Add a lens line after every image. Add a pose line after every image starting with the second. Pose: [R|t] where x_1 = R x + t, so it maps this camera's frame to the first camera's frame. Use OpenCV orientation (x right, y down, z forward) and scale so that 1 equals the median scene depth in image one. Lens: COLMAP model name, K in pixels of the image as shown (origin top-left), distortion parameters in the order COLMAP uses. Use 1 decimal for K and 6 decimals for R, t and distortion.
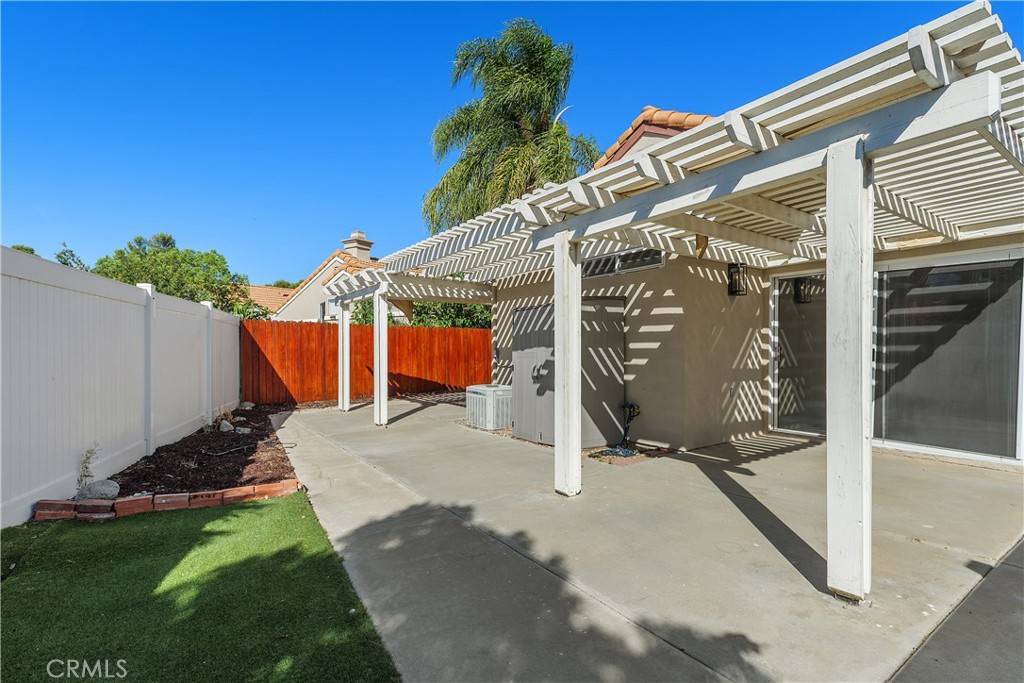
lens RADIAL K [[479.2, 0, 512.0], [0, 479.2, 341.5], [0, 0, 1]] dist [-0.002188, -0.000361]
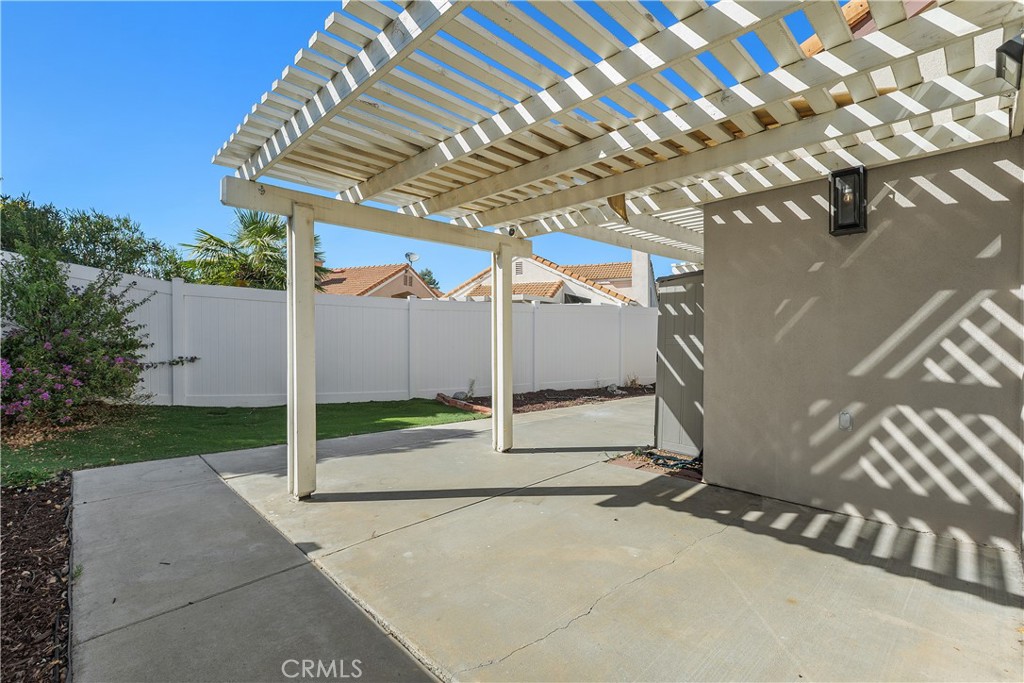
lens RADIAL K [[465.5, 0, 512.1], [0, 465.5, 329.7], [0, 0, 1]] dist [0.001756, -0.000567]
pose [[0.158918, -0.009074, -0.987250, 0.939374], [0.014474, 0.999872, -0.006860, 0.005064], [0.987186, -0.013199, 0.159029, 0.585657]]
